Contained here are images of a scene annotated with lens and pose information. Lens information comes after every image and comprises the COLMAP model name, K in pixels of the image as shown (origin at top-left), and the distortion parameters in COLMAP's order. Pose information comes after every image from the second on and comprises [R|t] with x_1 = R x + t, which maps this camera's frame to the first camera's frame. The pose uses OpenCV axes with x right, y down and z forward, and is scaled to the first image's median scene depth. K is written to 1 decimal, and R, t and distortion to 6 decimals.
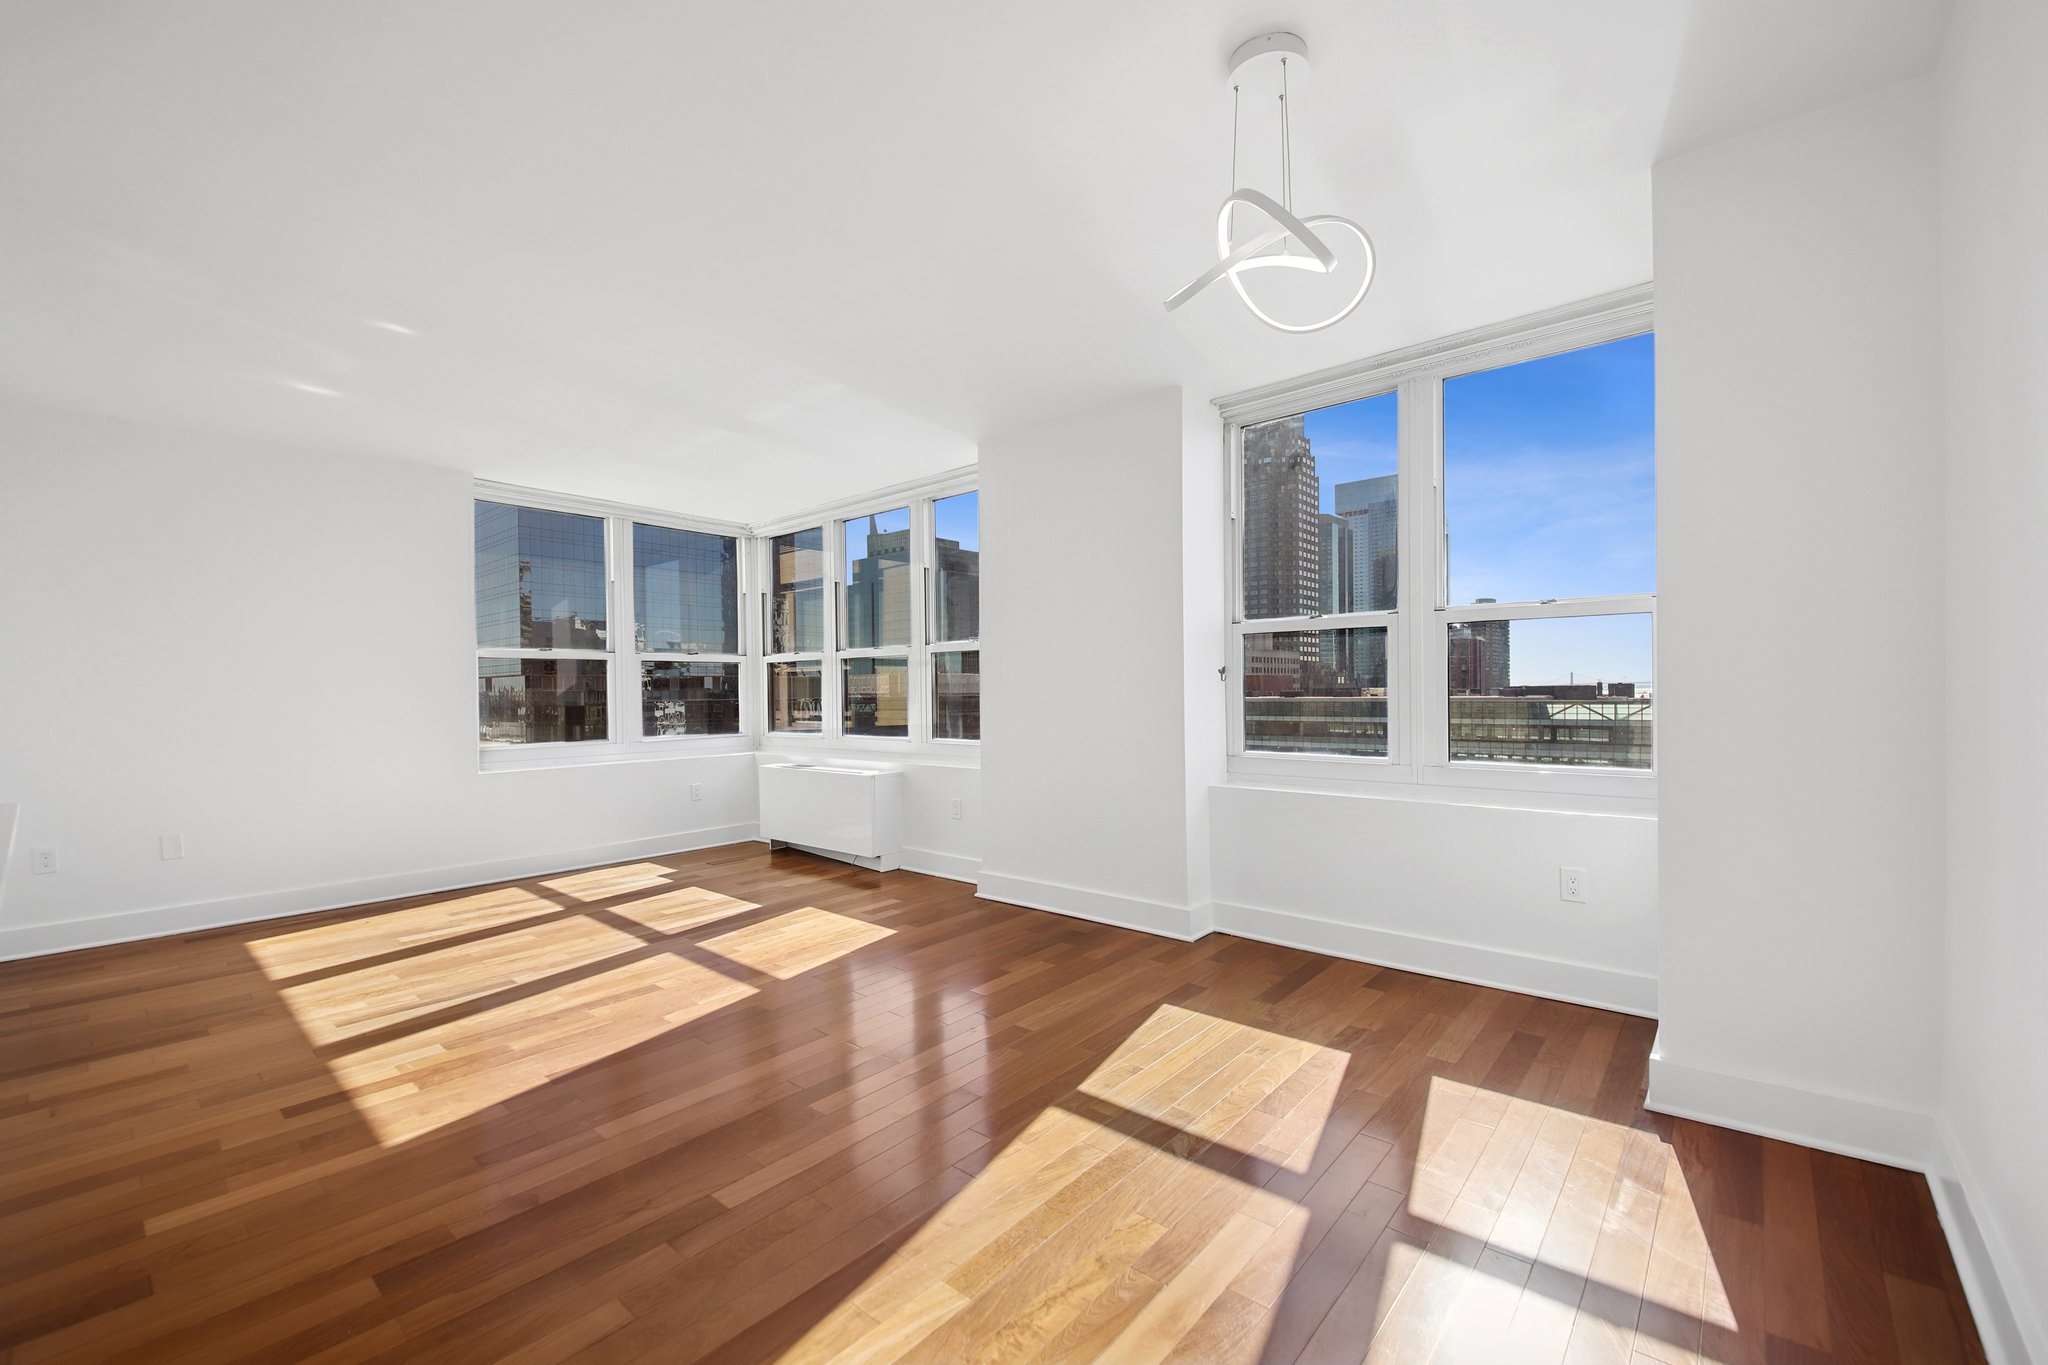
lens RADIAL K [[837.2, 0, 1024.2], [0, 837.2, 687.9], [0, 0, 1]] dist [0.006168, -0.000425]
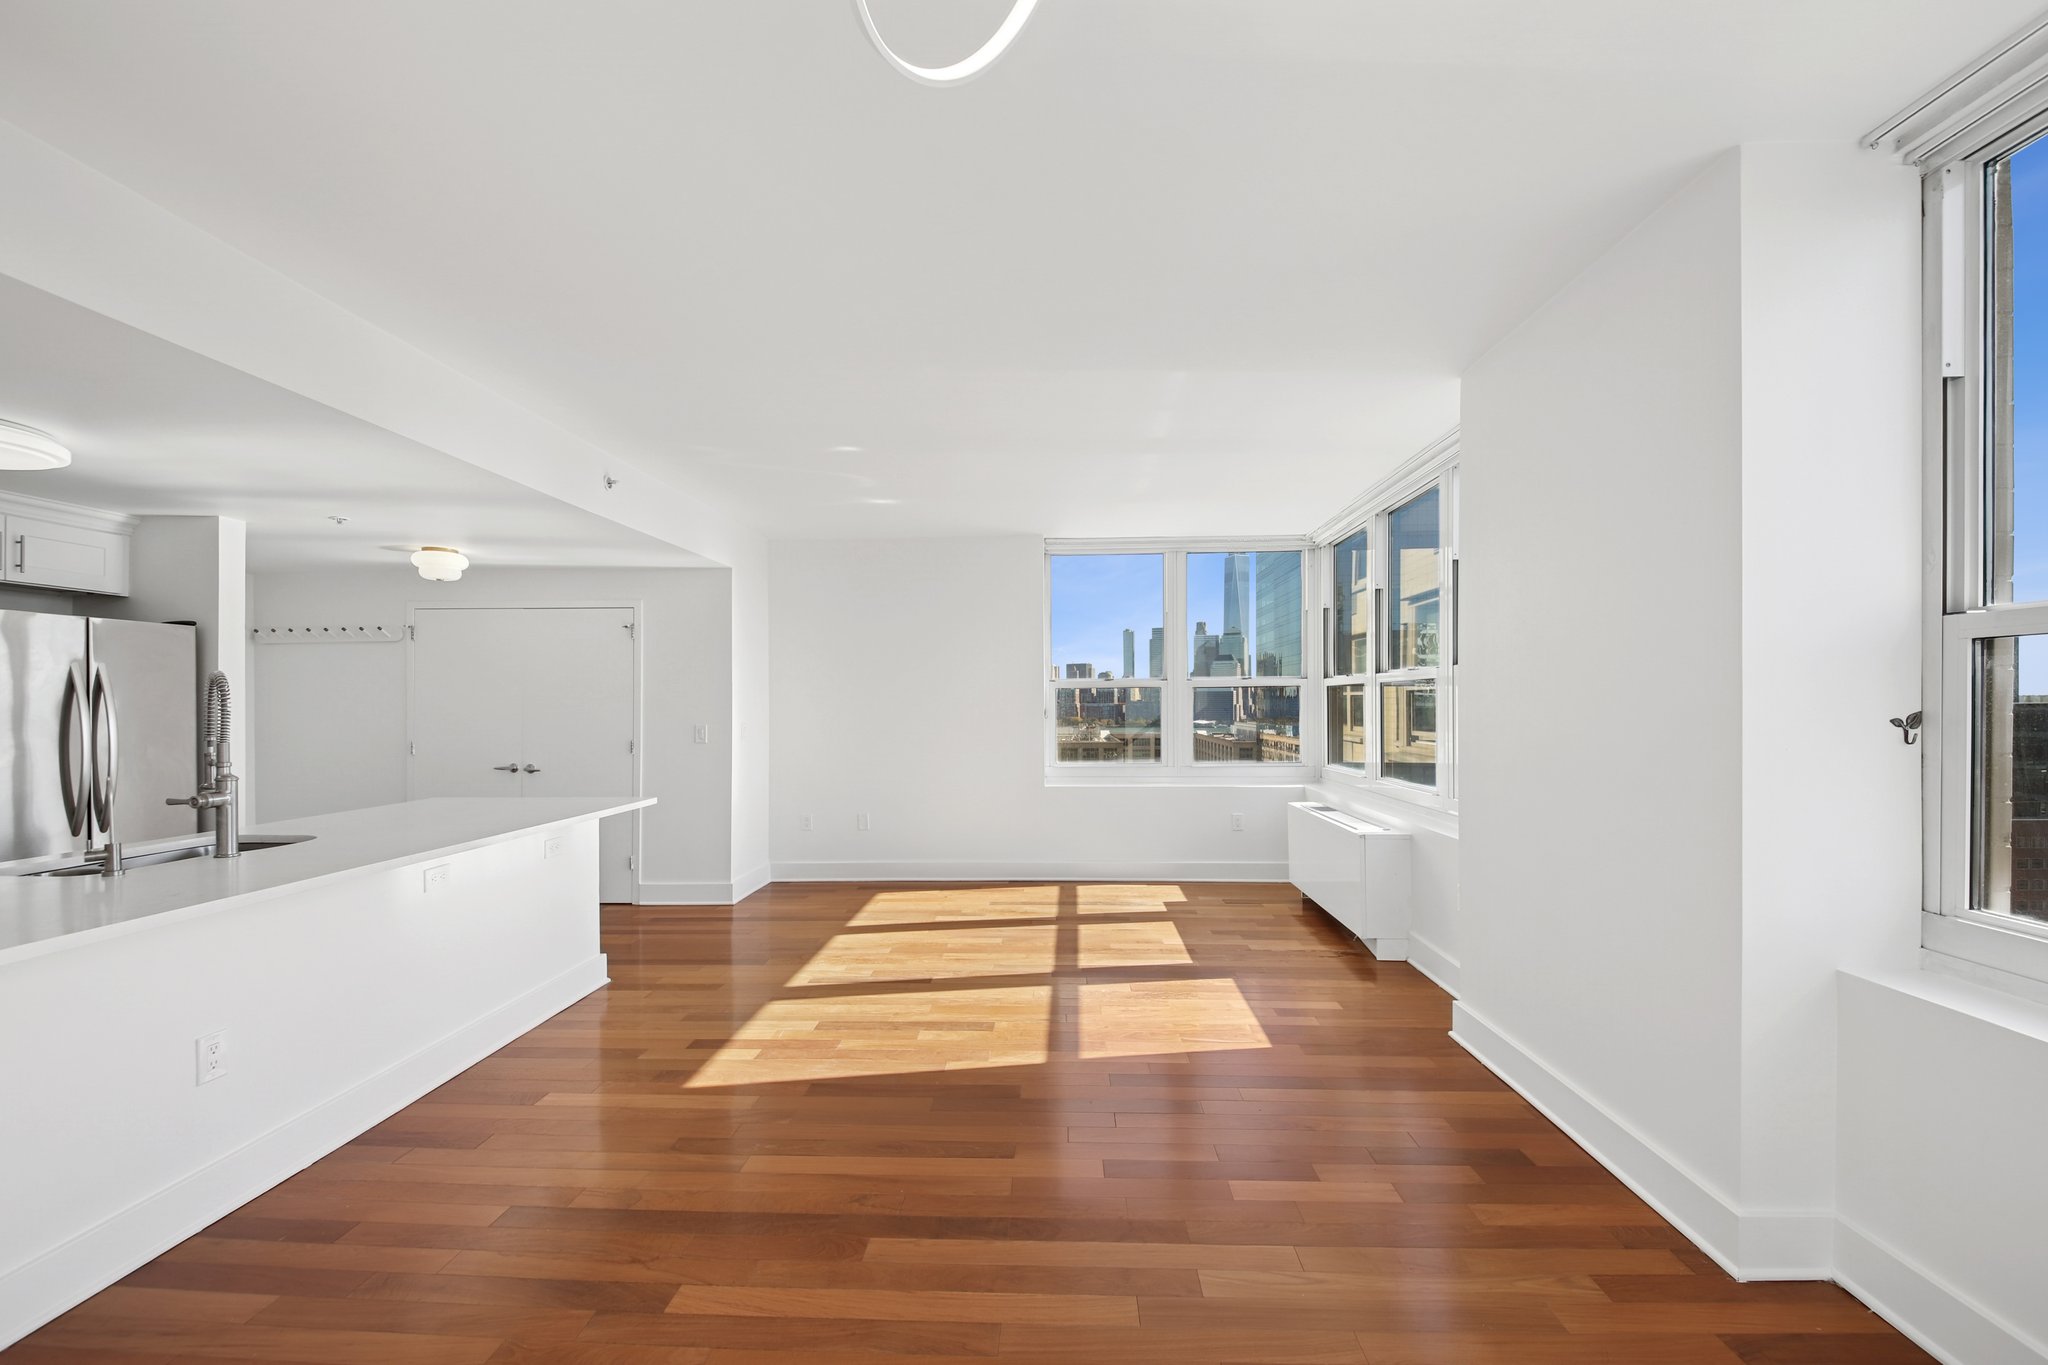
lens RADIAL K [[799.7, 0, 1030.4], [0, 799.7, 702.6], [0, 0, 1]] dist [0.003261, -0.000266]
pose [[0.622046, 0.006251, -0.782956, 0.273108], [0.003619, 0.999935, 0.010858, -0.036302], [0.782973, -0.009588, 0.621982, 0.342927]]
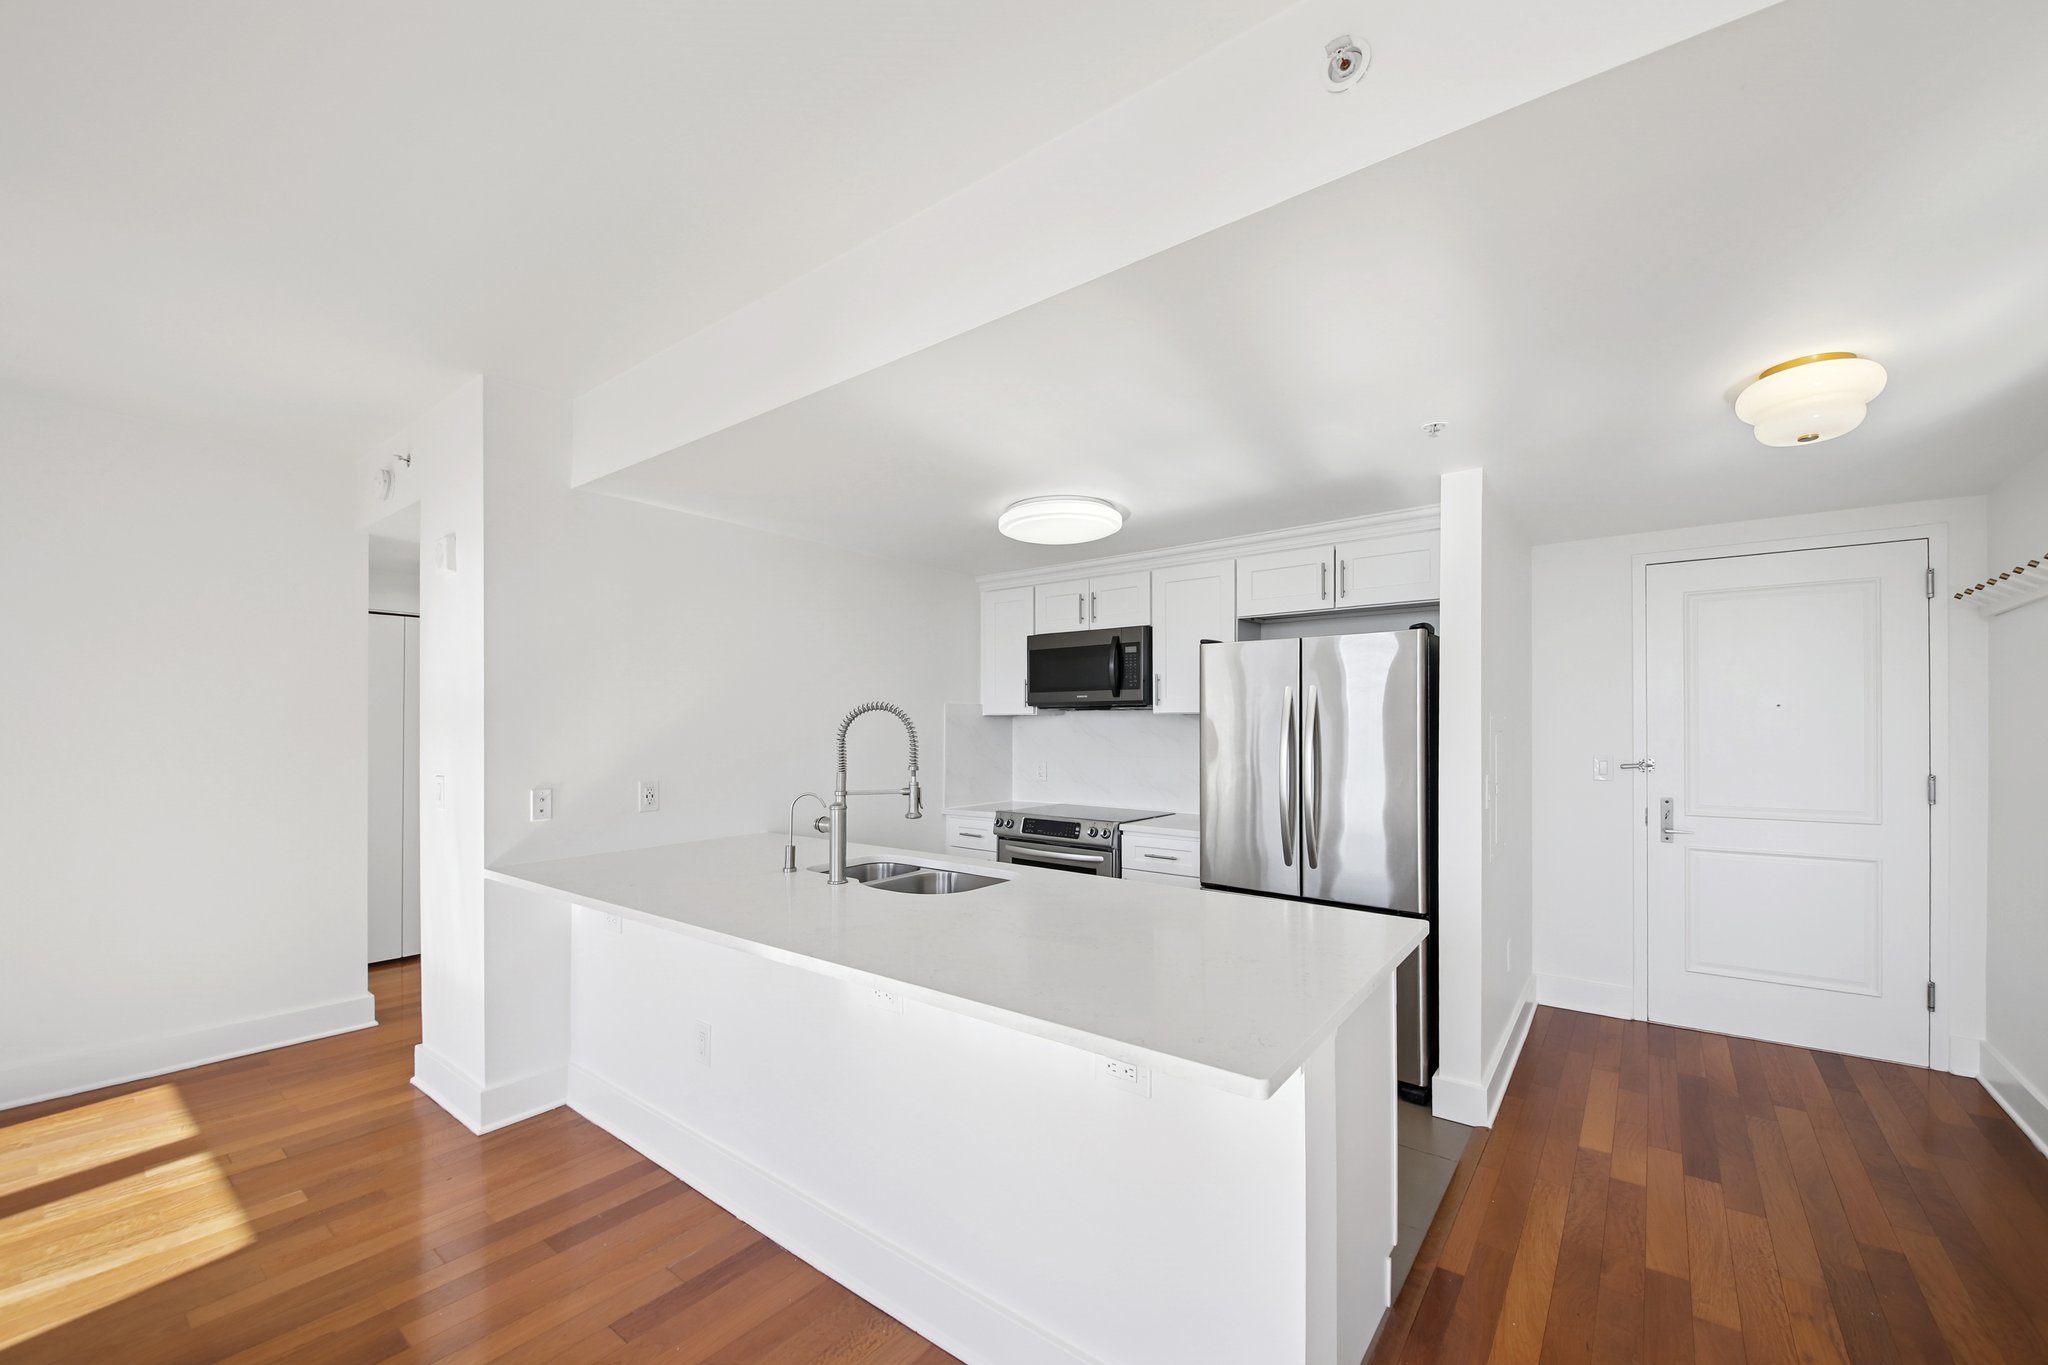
lens RADIAL K [[795.5, 0, 1031.6], [0, 795.5, 727.4], [0, 0, 1]] dist [0.000180, -0.000112]
pose [[-0.998017, 0.012891, -0.061617, -0.598355], [0.012937, 0.999916, -0.000355, -0.033607], [0.061607, -0.001152, -0.998100, 0.819154]]
